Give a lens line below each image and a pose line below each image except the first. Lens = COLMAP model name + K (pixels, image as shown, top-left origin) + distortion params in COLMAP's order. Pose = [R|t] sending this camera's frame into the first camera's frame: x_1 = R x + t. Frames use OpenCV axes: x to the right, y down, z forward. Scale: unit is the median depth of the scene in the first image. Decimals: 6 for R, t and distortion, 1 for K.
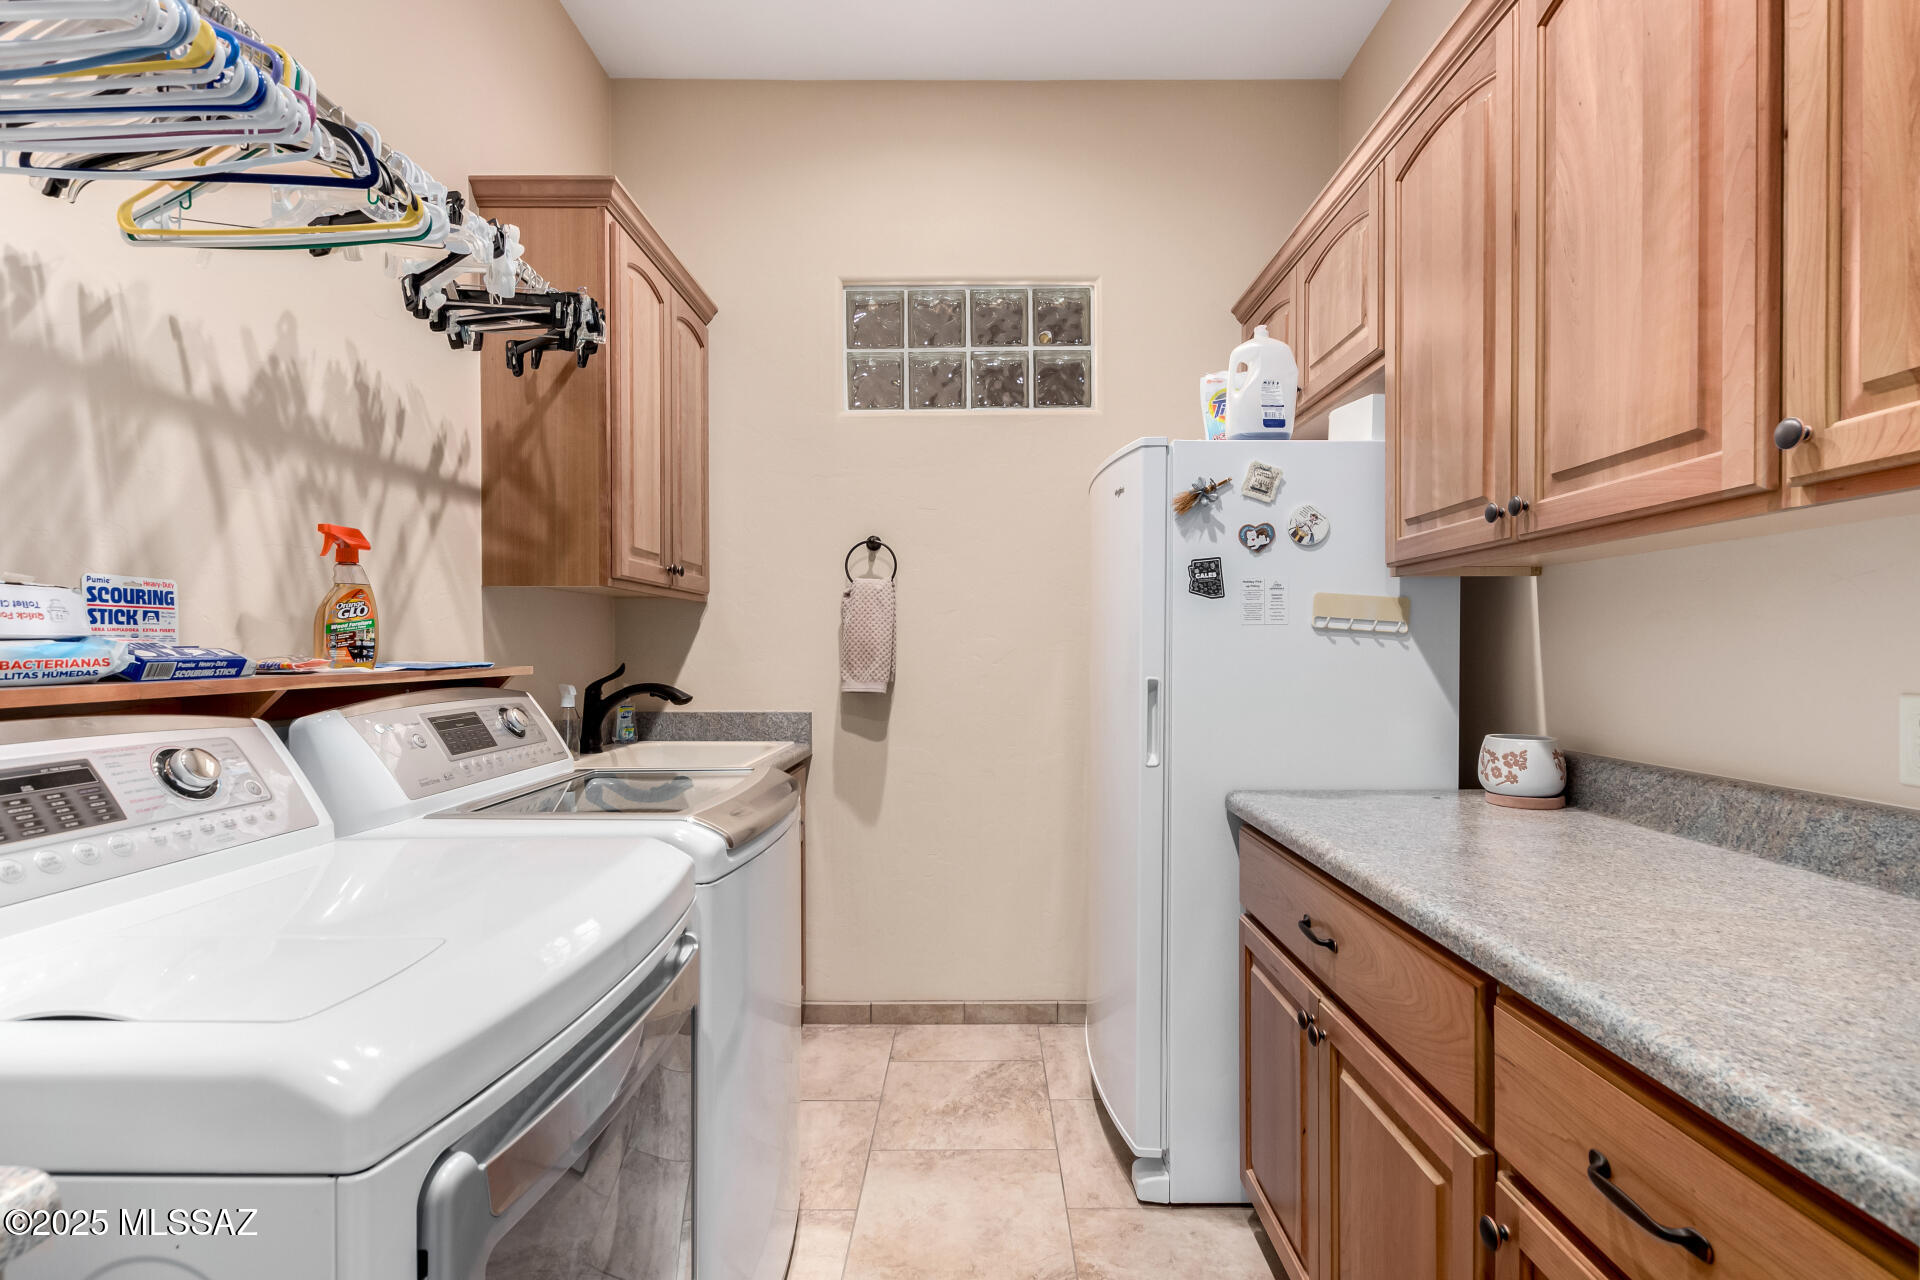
lens RADIAL K [[855.8, 0, 948.0], [0, 855.8, 657.0], [0, 0, 1]] dist [0.005784, -0.002255]
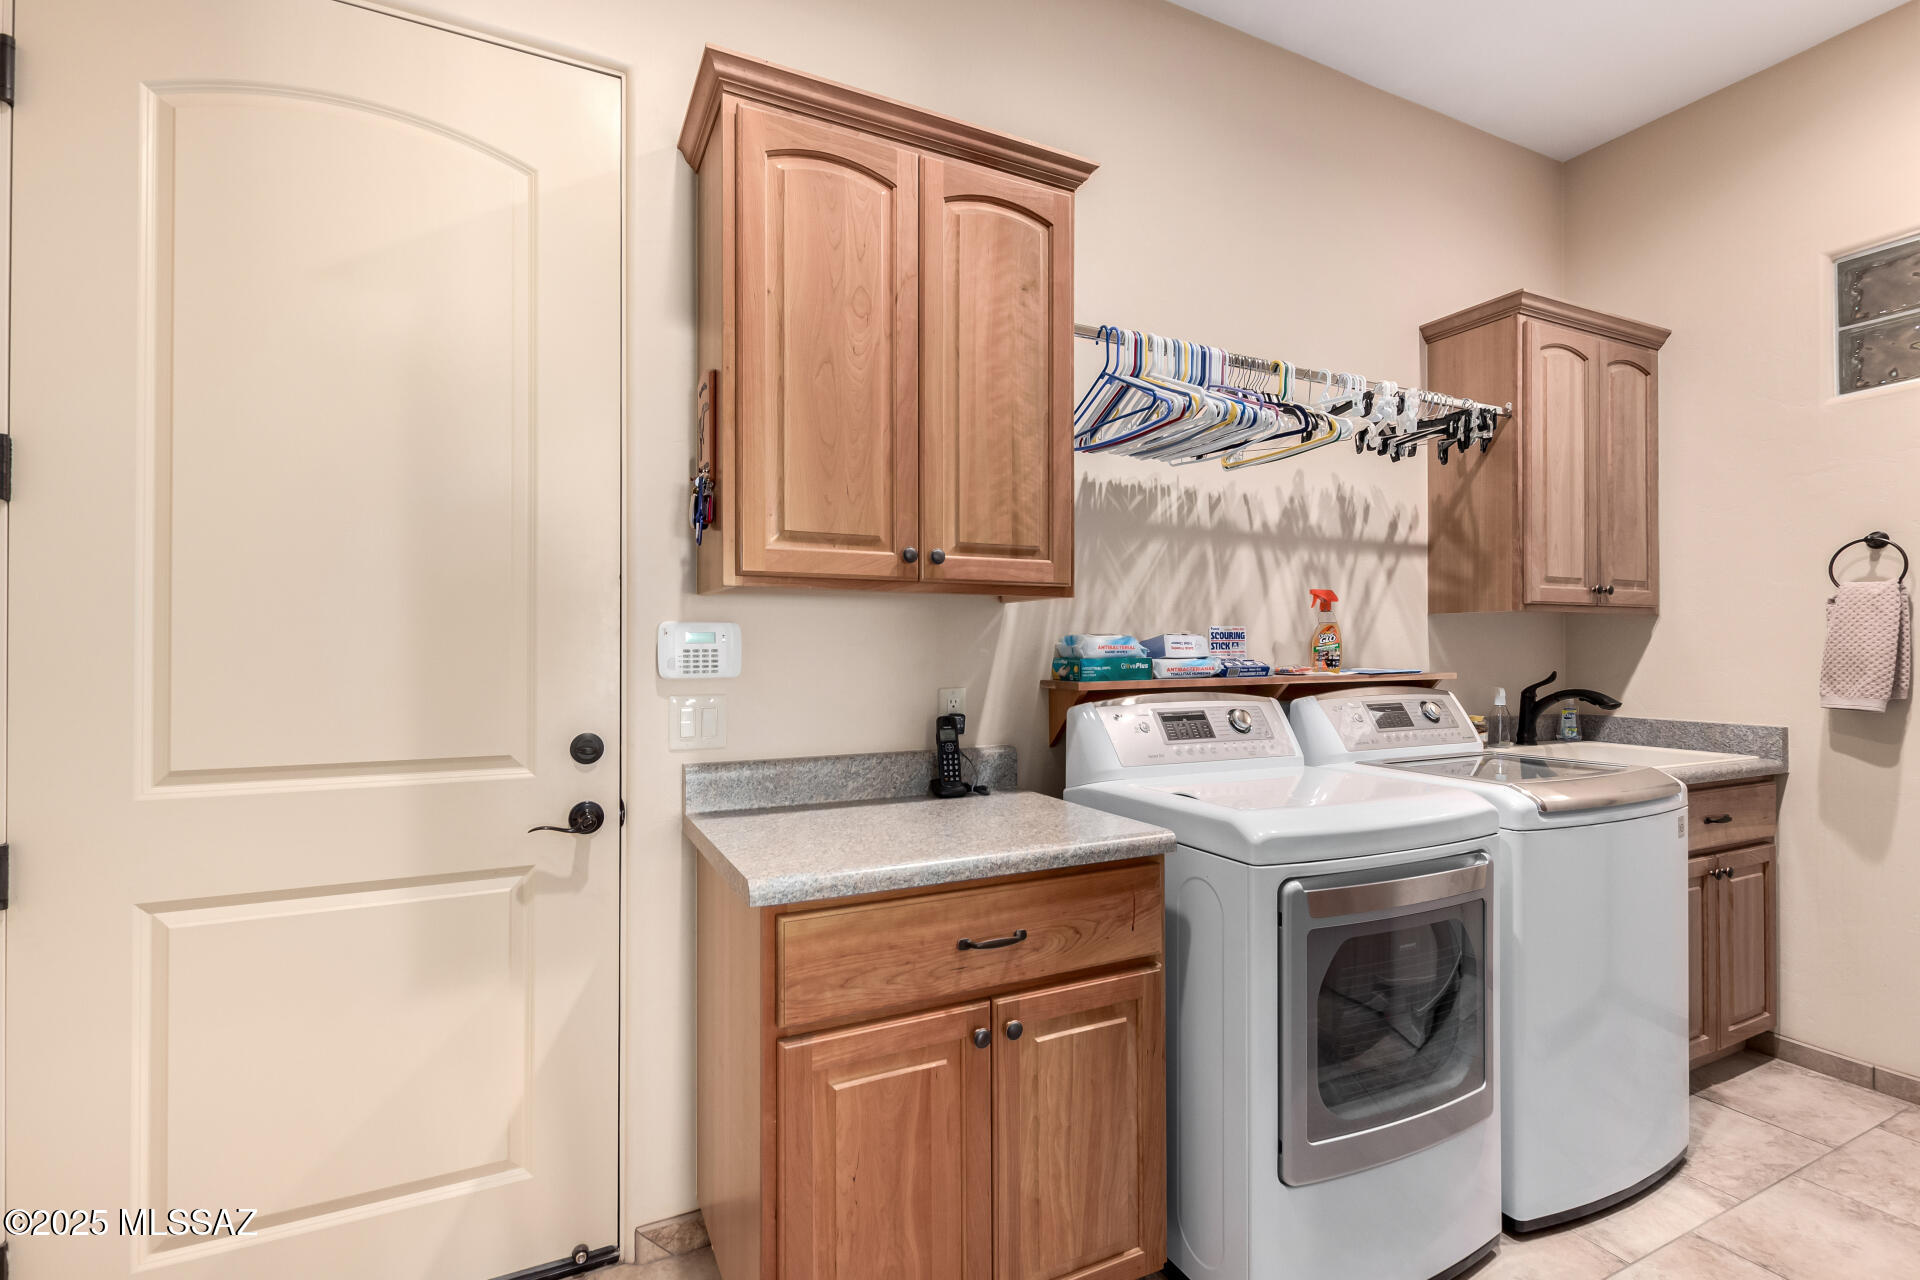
lens RADIAL K [[855.8, 0, 961.4], [0, 855.8, 646.2], [0, 0, 1]] dist [0.005784, -0.002255]
pose [[0.431192, -0.003110, -0.902255, 0.462424], [-0.005311, 0.999968, -0.005985, -0.021780], [0.902245, 0.007372, 0.431161, -0.341084]]
